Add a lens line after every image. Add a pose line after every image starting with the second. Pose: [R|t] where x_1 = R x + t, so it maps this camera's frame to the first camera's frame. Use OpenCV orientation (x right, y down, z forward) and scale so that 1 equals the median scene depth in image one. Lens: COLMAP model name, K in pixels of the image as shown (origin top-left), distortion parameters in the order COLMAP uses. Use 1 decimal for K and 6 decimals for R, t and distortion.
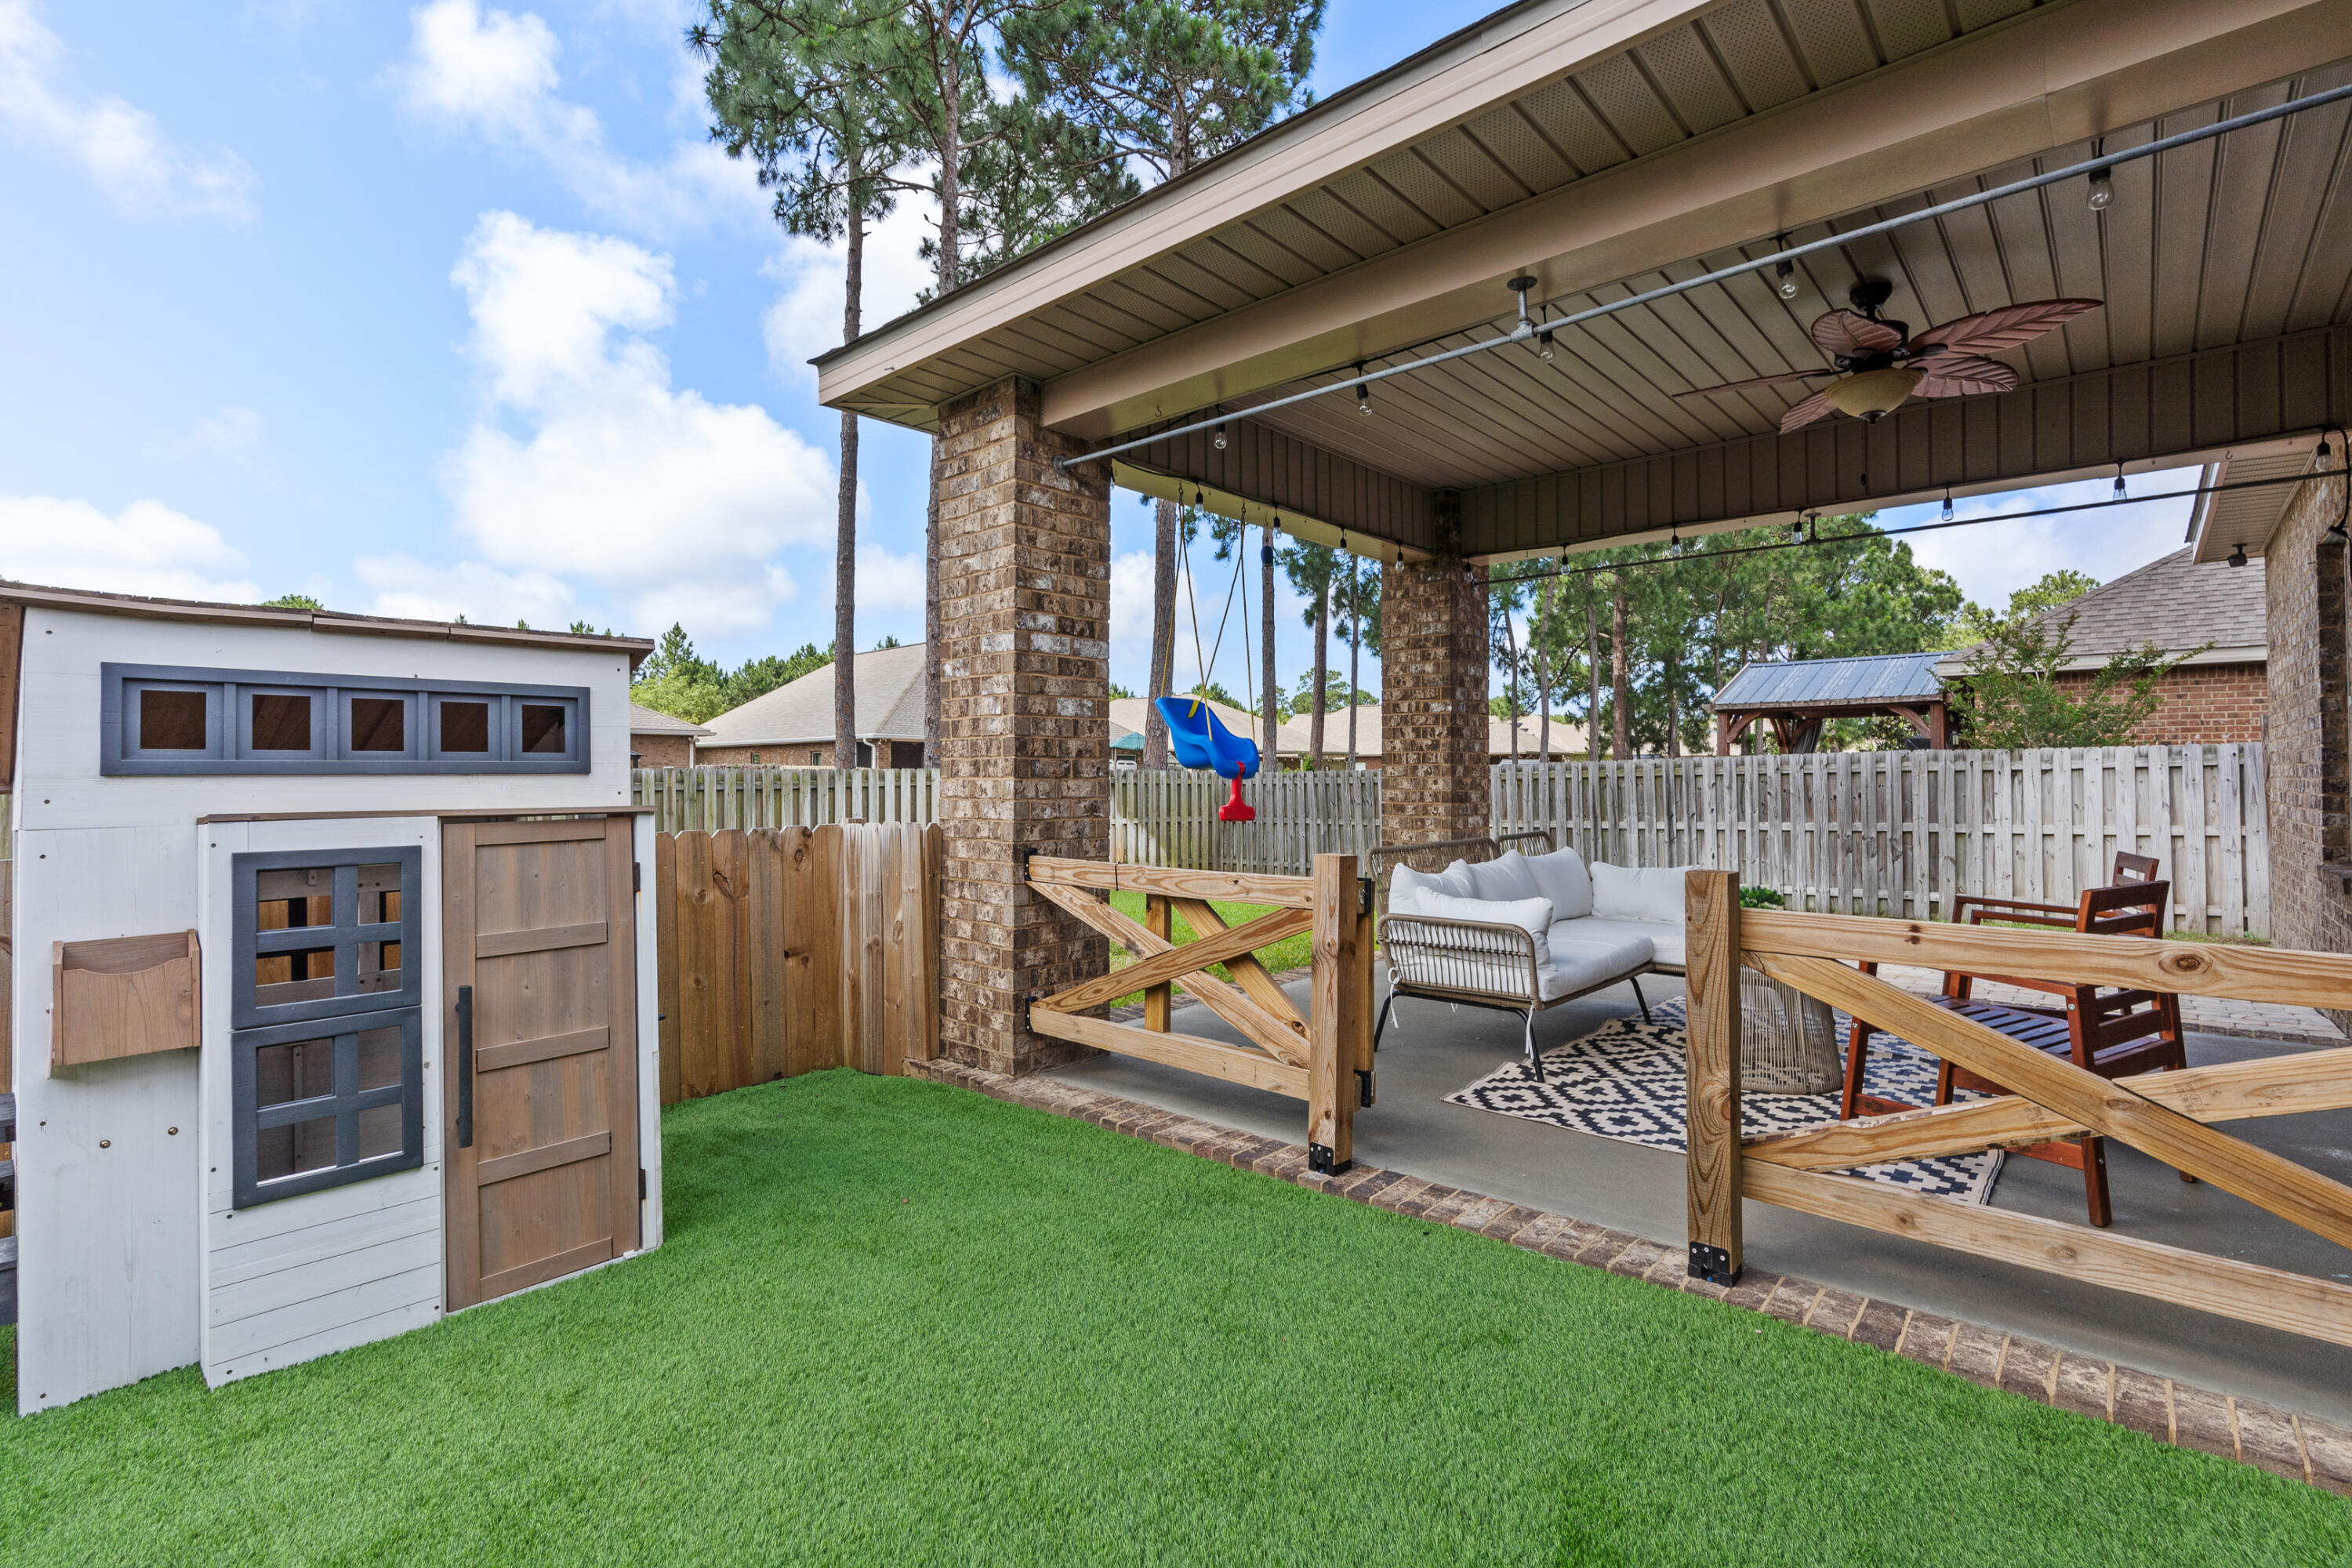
lens RADIAL K [[1089.6, 0, 1156.3], [0, 1089.6, 765.5], [0, 0, 1]] dist [-0.011898, -0.000284]
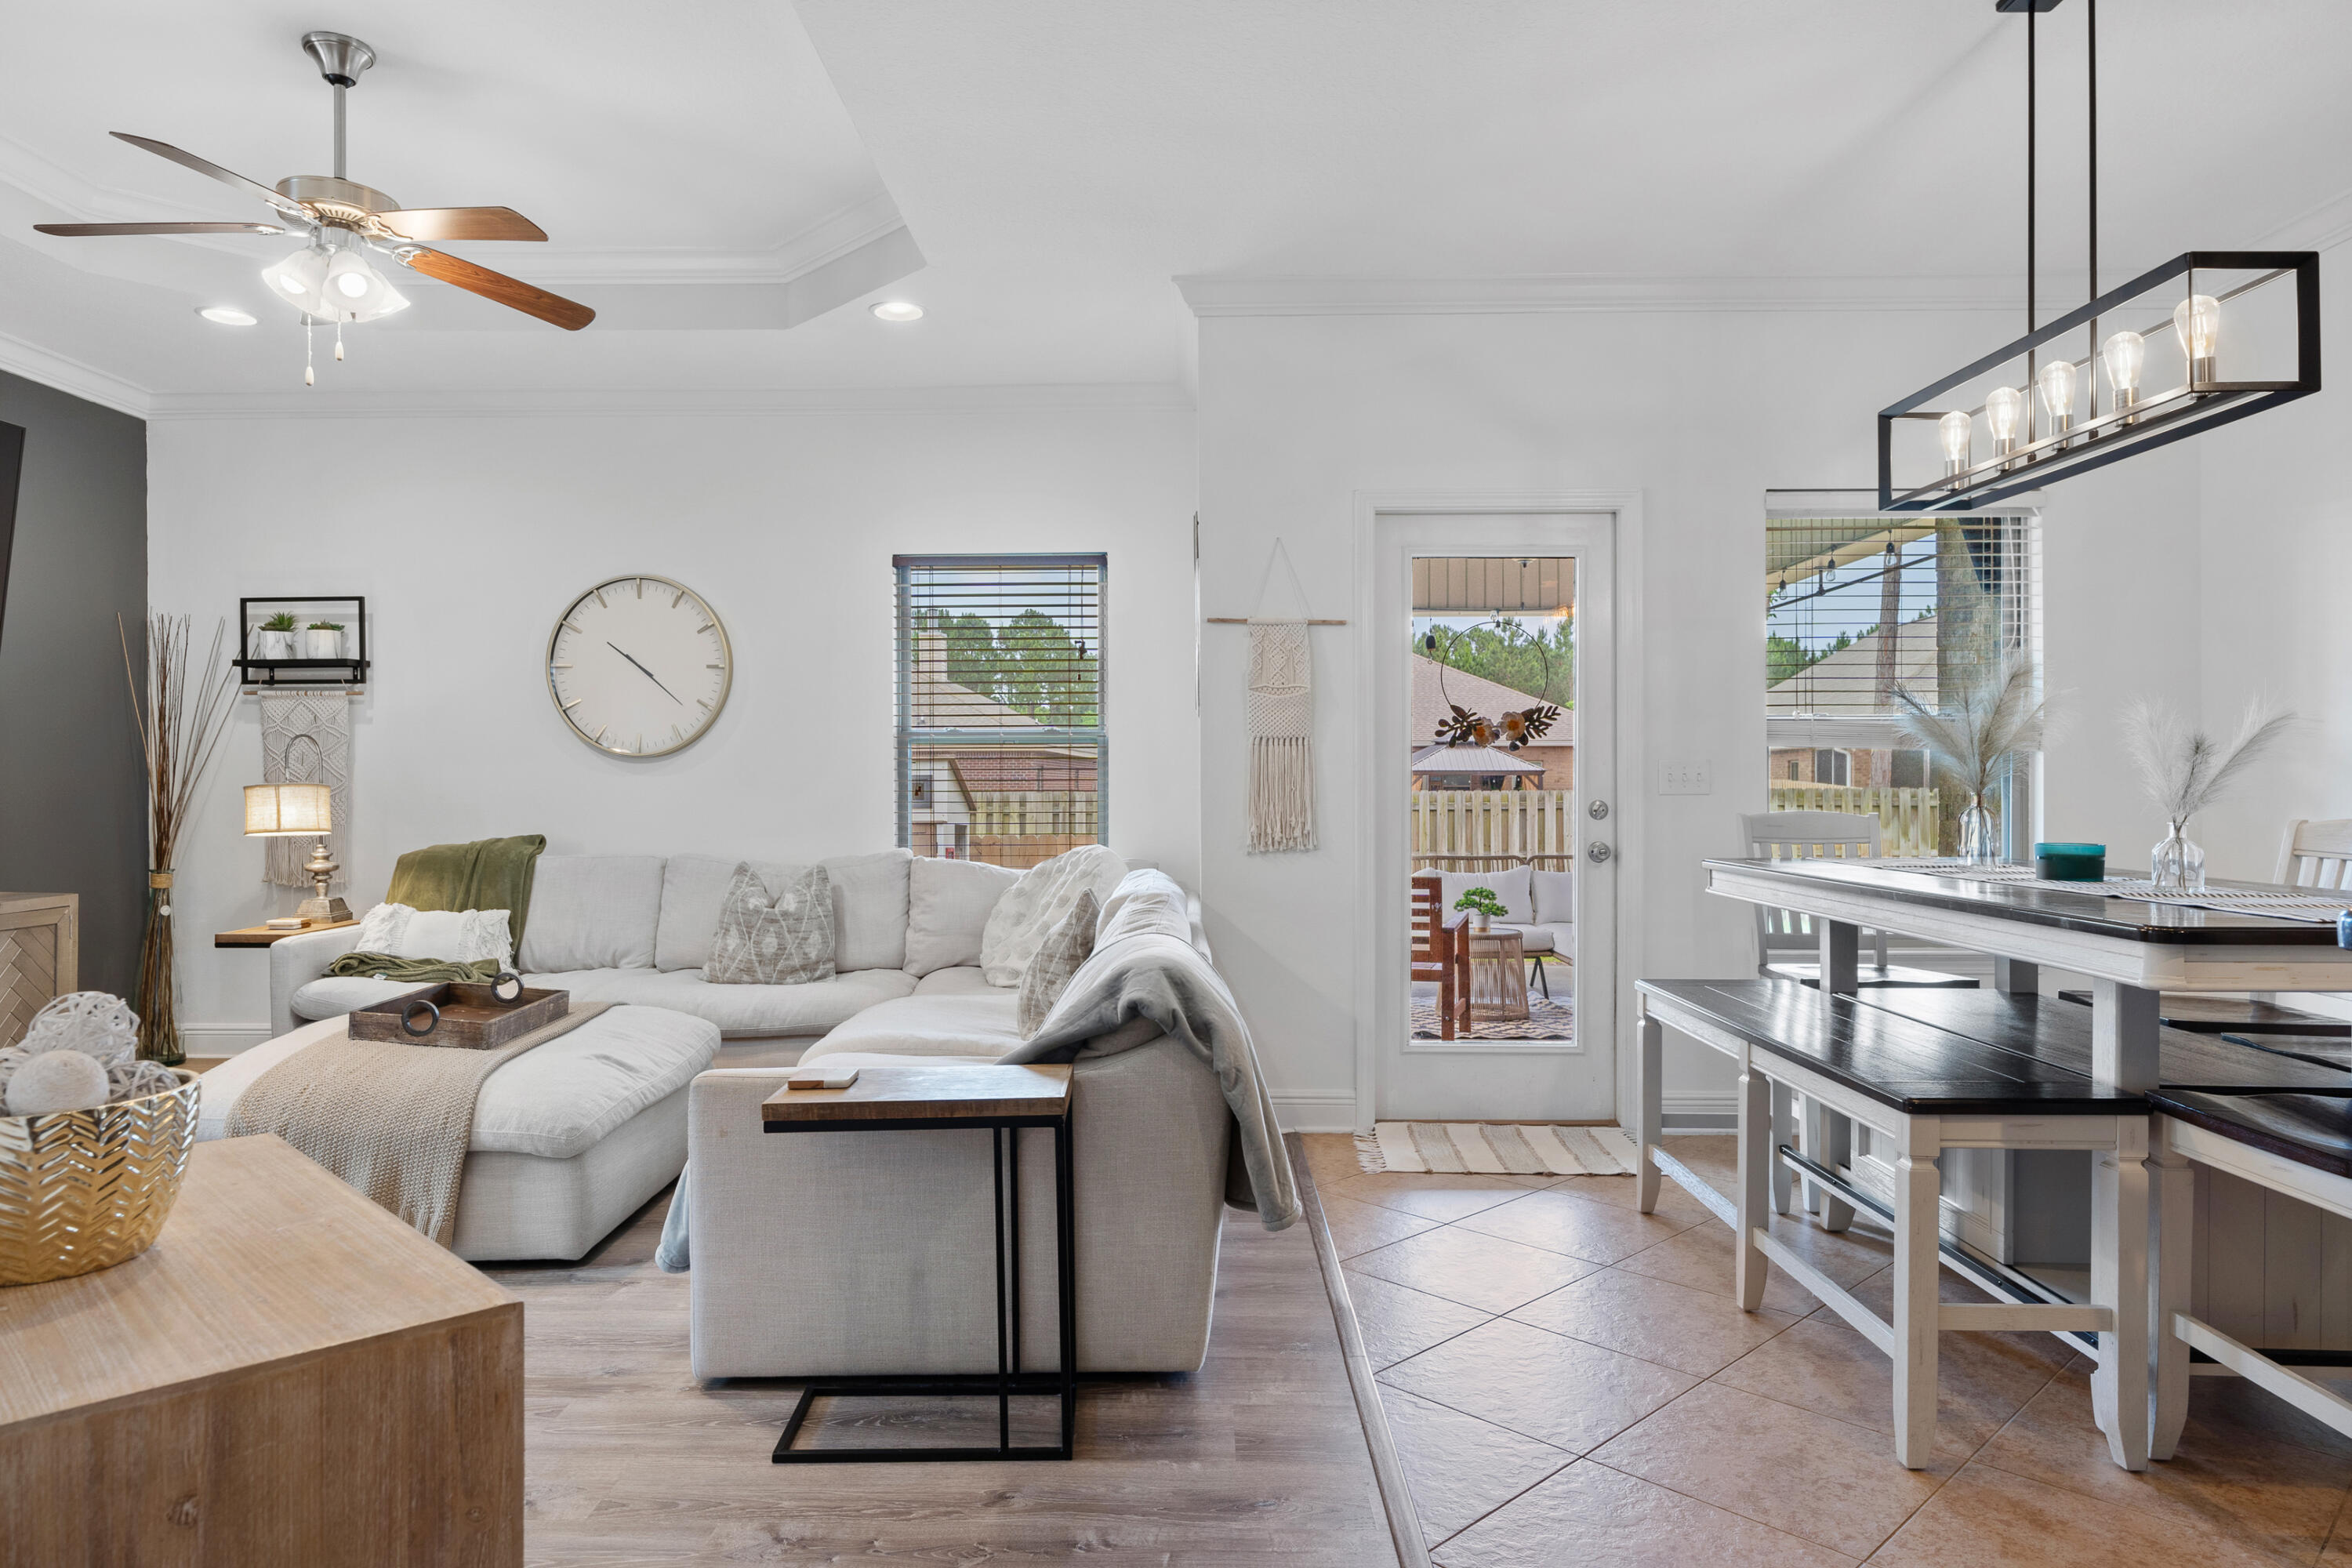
lens RADIAL K [[1437.6, 0, 1154.5], [0, 1437.6, 799.4], [0, 0, 1]] dist [-0.003134, 0.011092]
pose [[0.627015, 0.004439, -0.778994, 1.700551], [0.010474, 0.999845, 0.014128, -0.037004], [0.778937, -0.017018, 0.626872, -0.522428]]
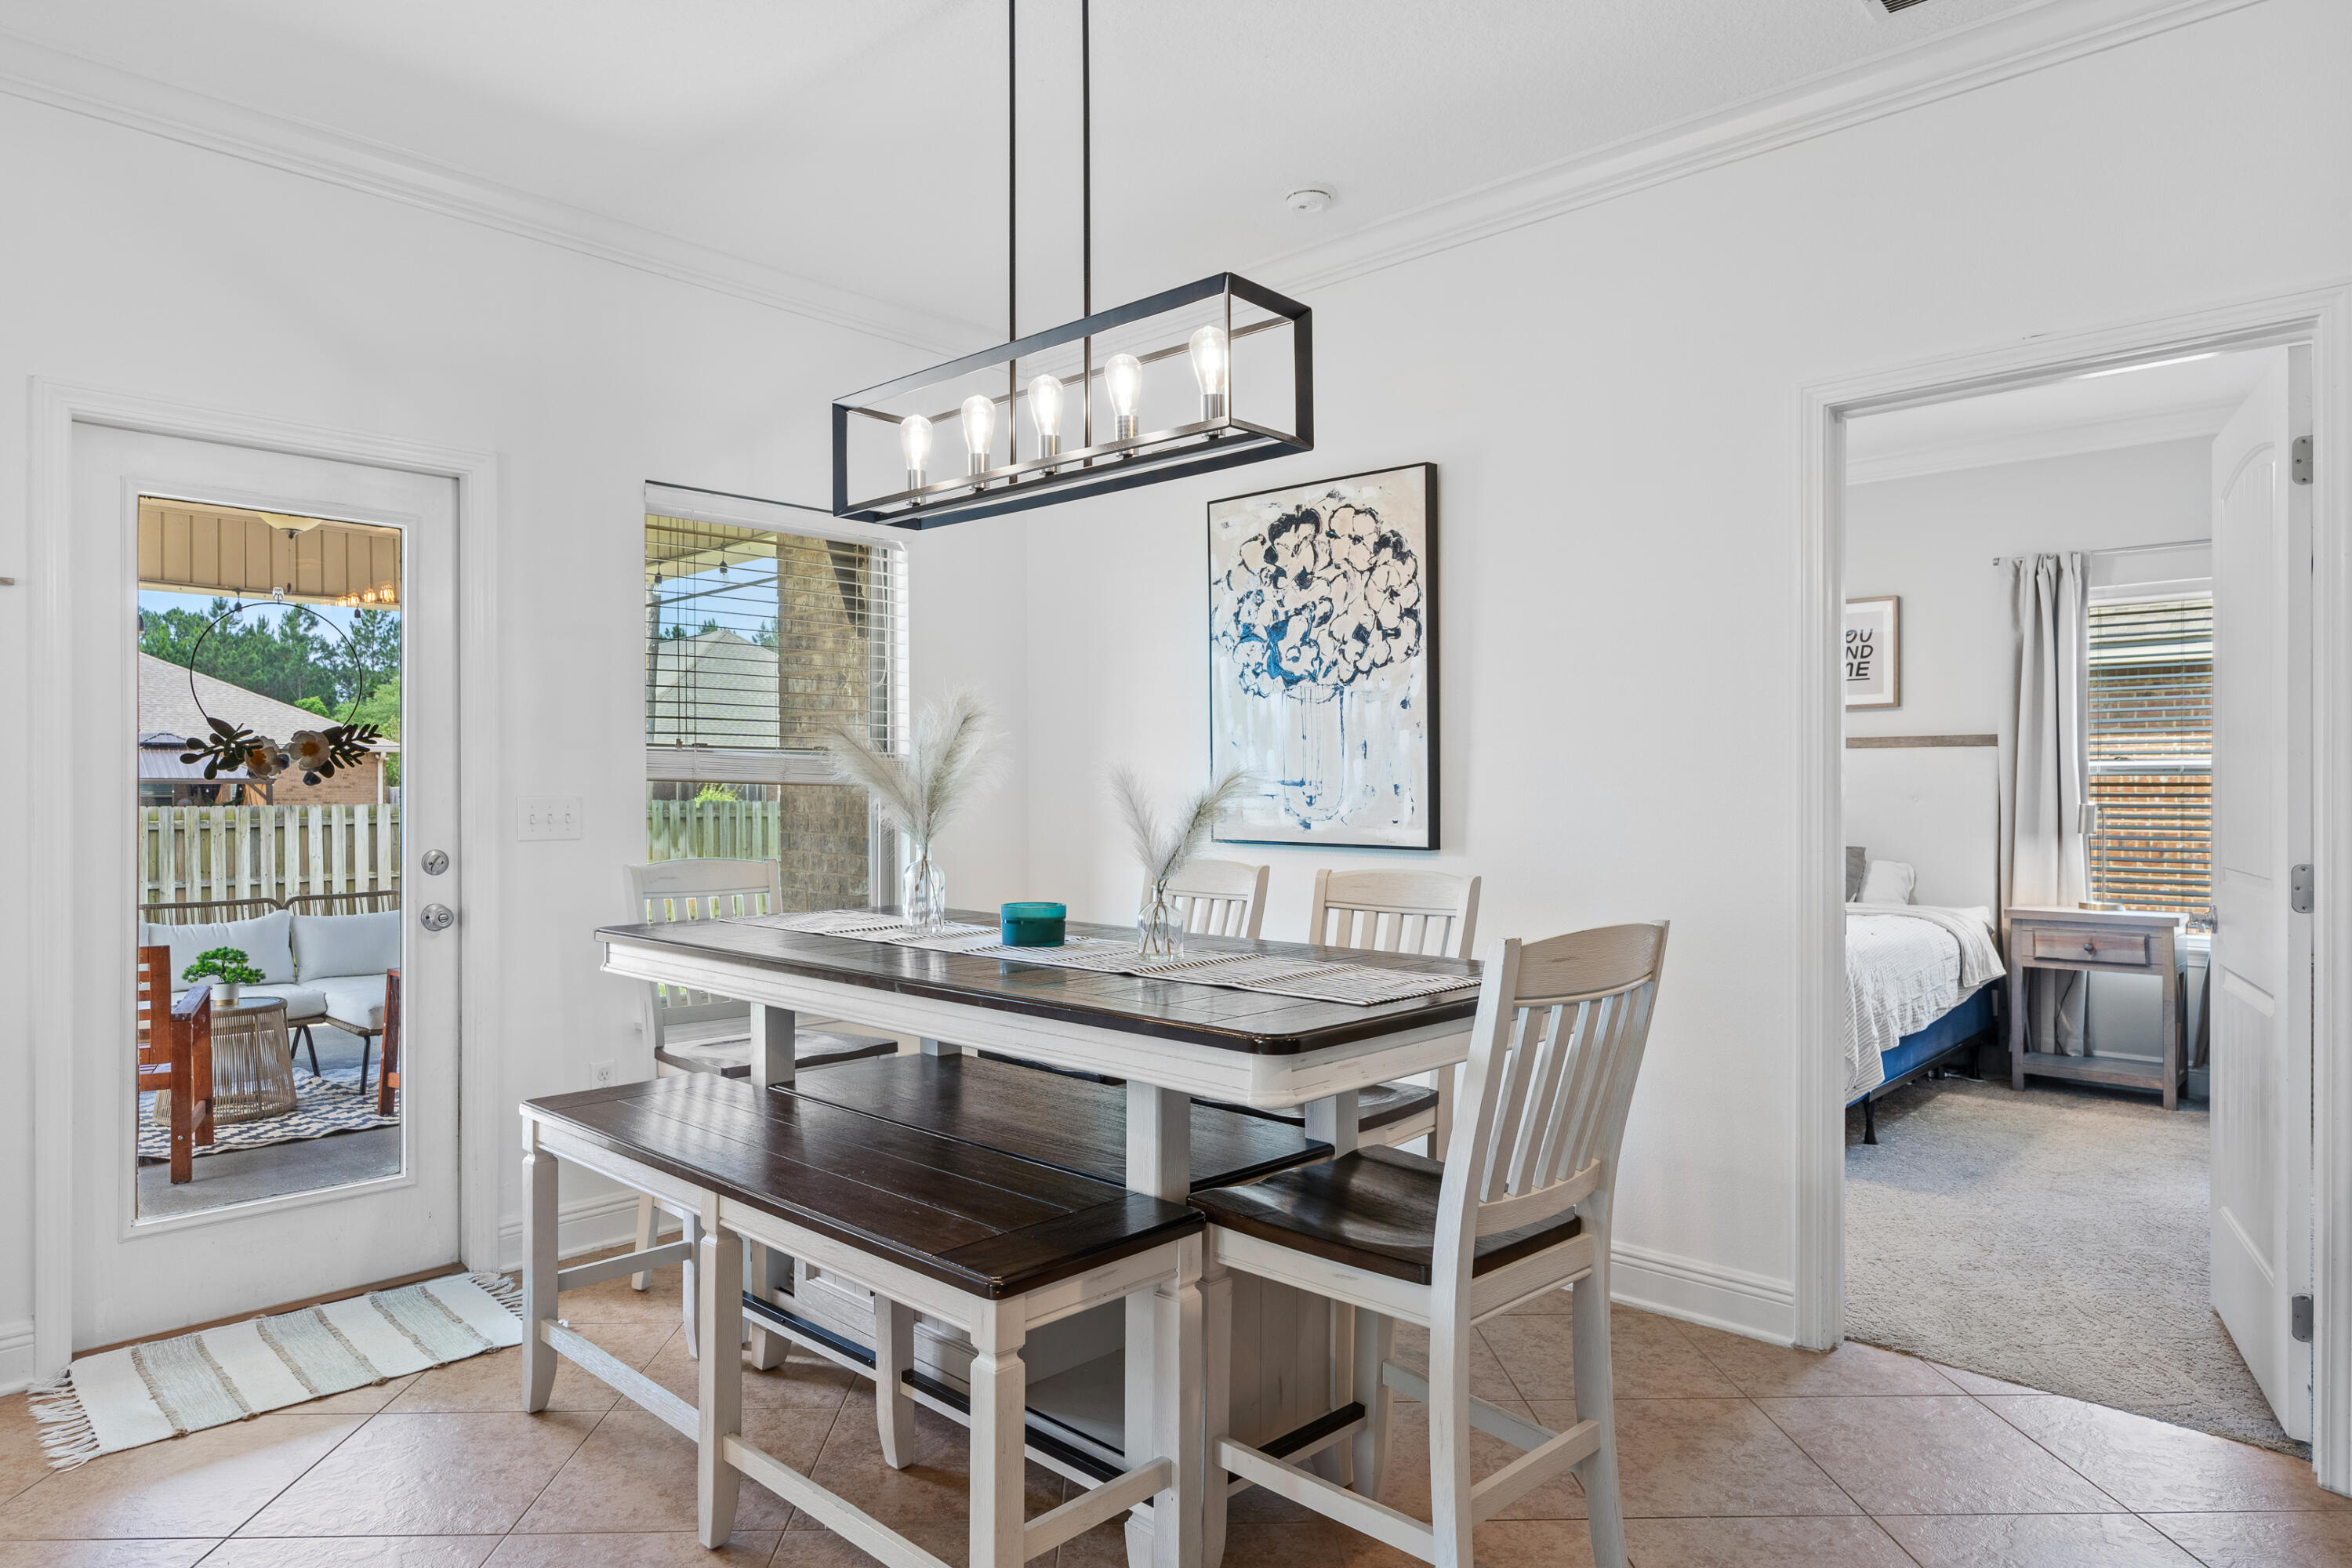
lens RADIAL K [[1437.6, 0, 1169.1], [0, 1437.6, 780.6], [0, 0, 1]] dist [-0.003134, 0.011092]
pose [[0.997776, -0.005480, -0.066430, 1.533680], [0.005884, 0.999965, 0.005882, -0.060545], [0.066396, -0.006260, 0.997774, -0.371888]]
